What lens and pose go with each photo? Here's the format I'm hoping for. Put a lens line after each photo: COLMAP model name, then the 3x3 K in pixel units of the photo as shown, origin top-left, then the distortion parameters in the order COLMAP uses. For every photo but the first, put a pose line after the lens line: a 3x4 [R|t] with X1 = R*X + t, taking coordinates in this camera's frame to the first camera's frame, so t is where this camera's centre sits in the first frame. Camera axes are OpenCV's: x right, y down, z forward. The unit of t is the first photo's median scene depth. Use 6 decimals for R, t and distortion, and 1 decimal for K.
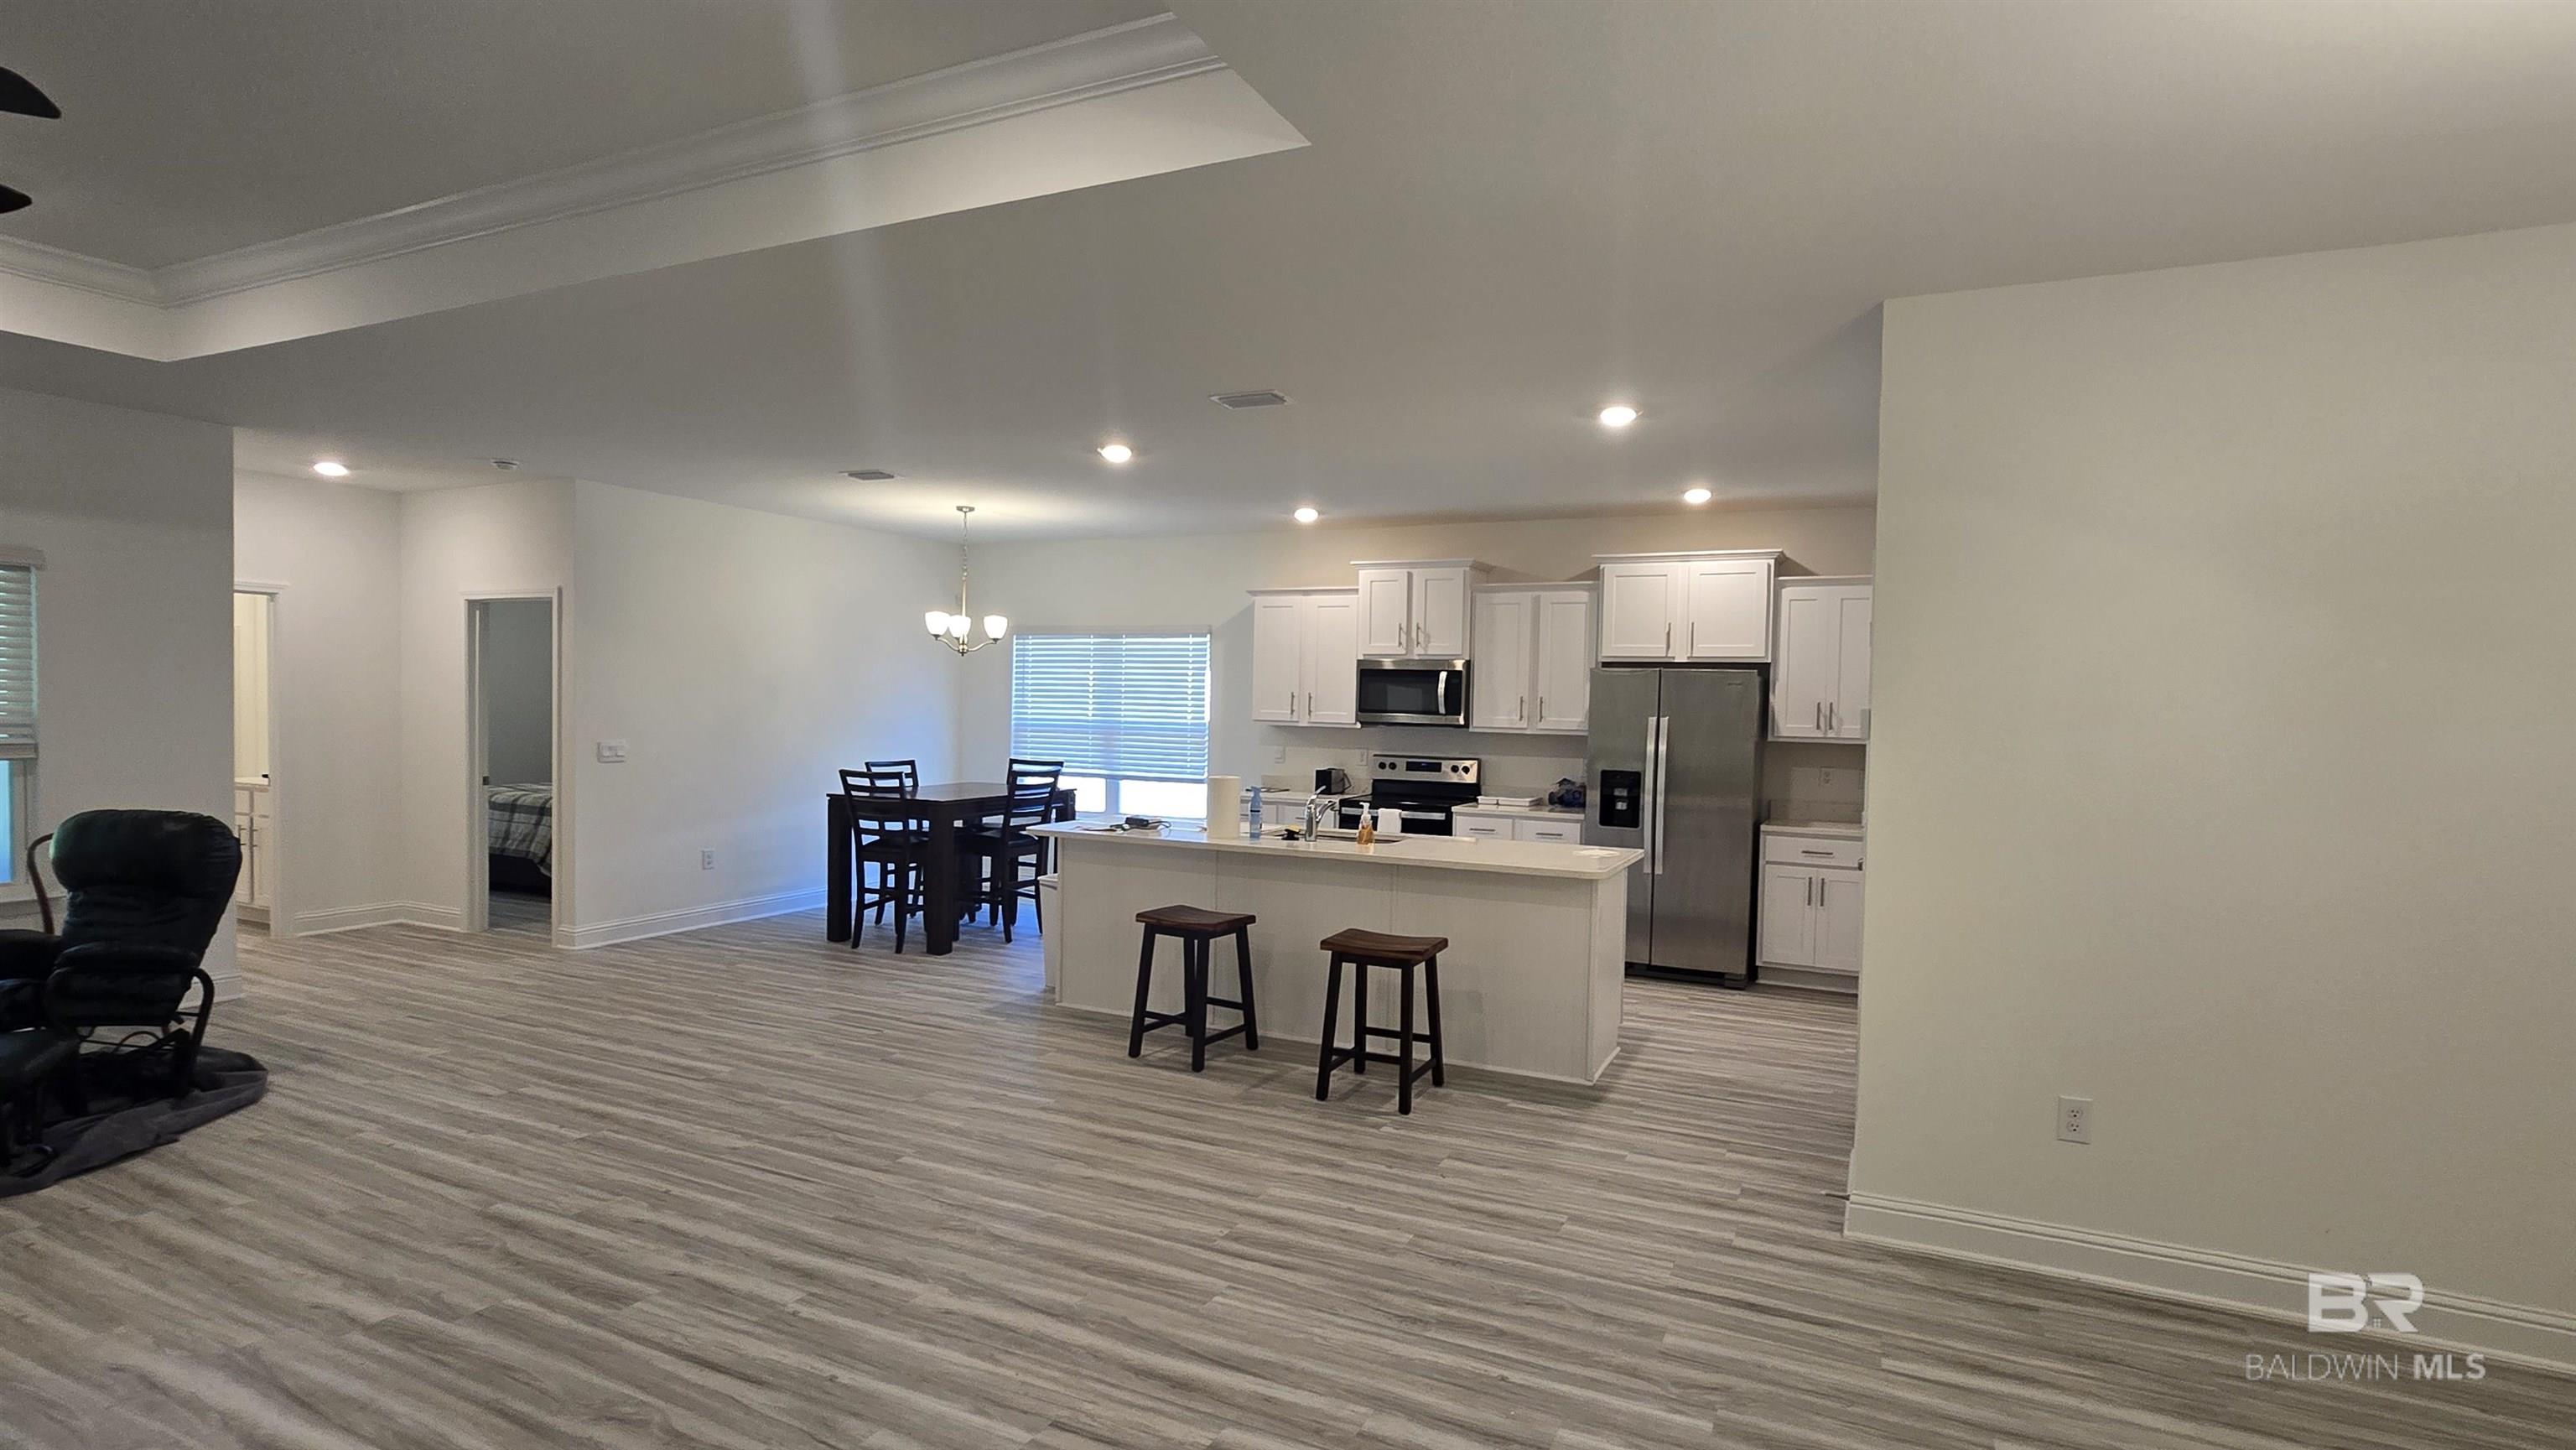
lens RADIAL K [[1245.6, 0, 1306.3], [0, 1245.6, 734.7], [0, 0, 1]] dist [-0.001482, -0.000772]
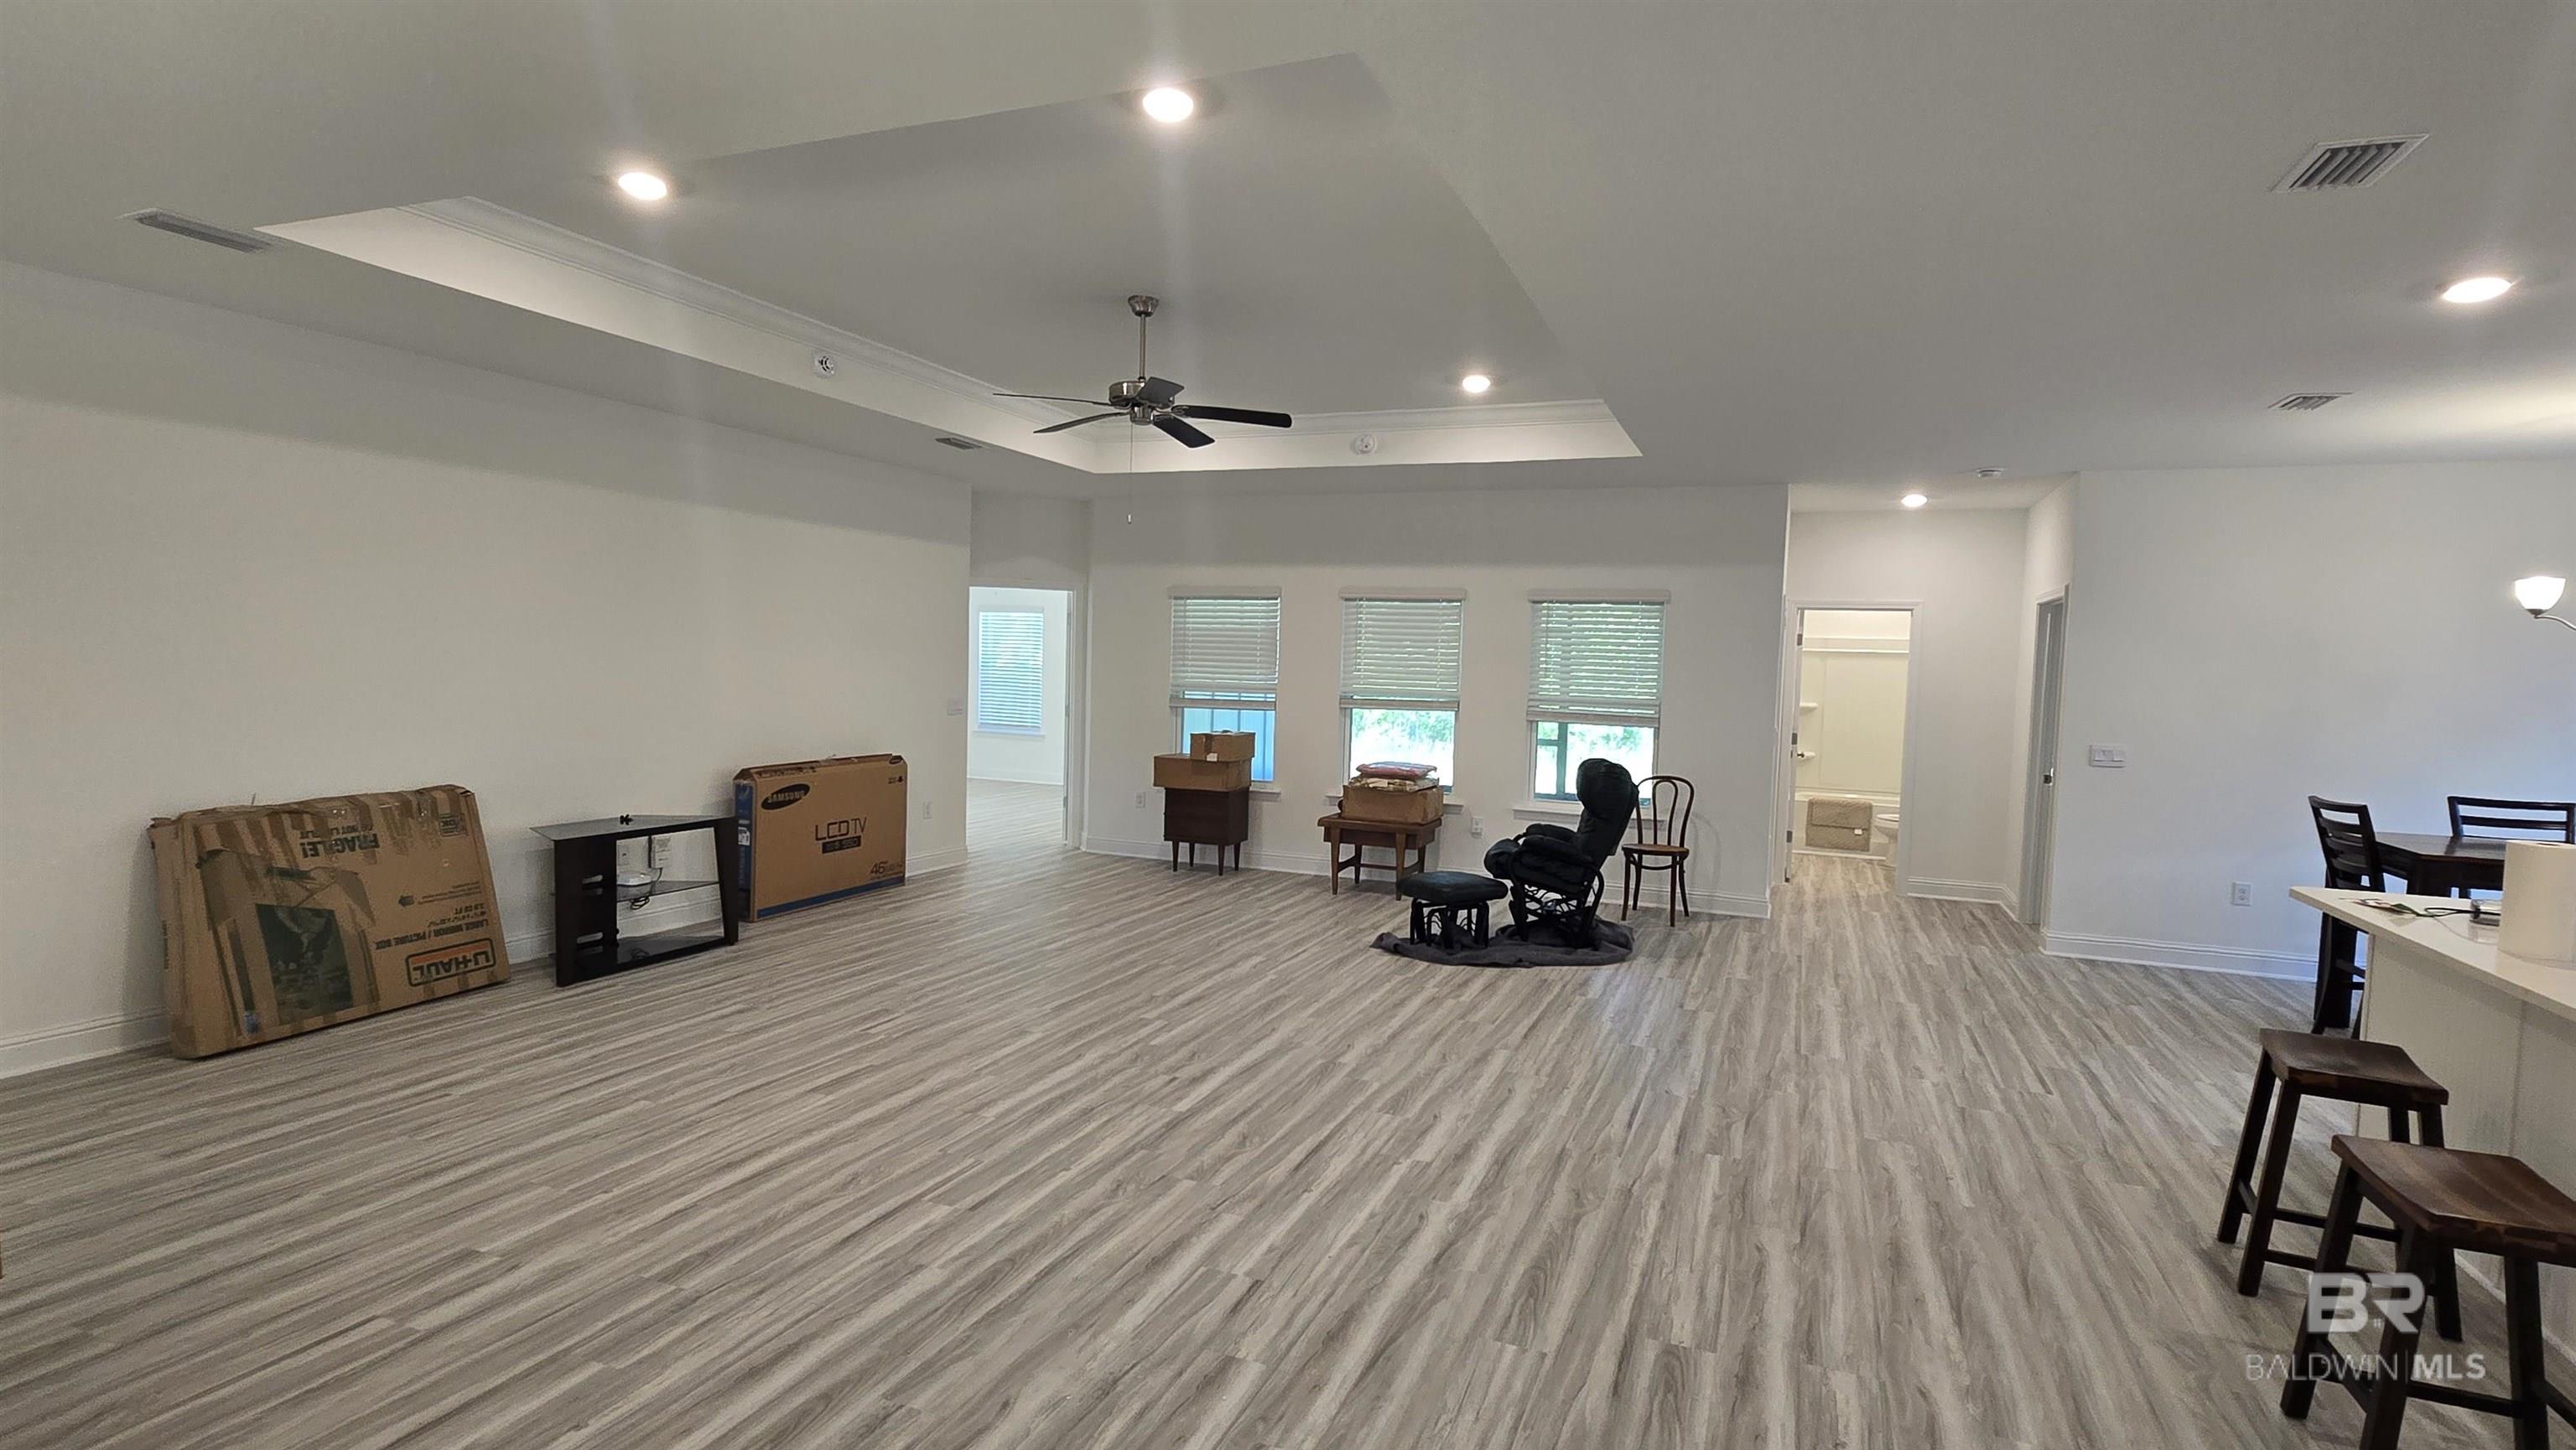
lens RADIAL K [[1245.6, 0, 1306.3], [0, 1245.6, 731.4], [0, 0, 1]] dist [-0.001482, -0.000772]
pose [[0.068903, 0.036809, -0.996944, 0.349228], [-0.057866, 0.997784, 0.032841, -0.000906], [0.995944, 0.055426, 0.070880, 0.344193]]
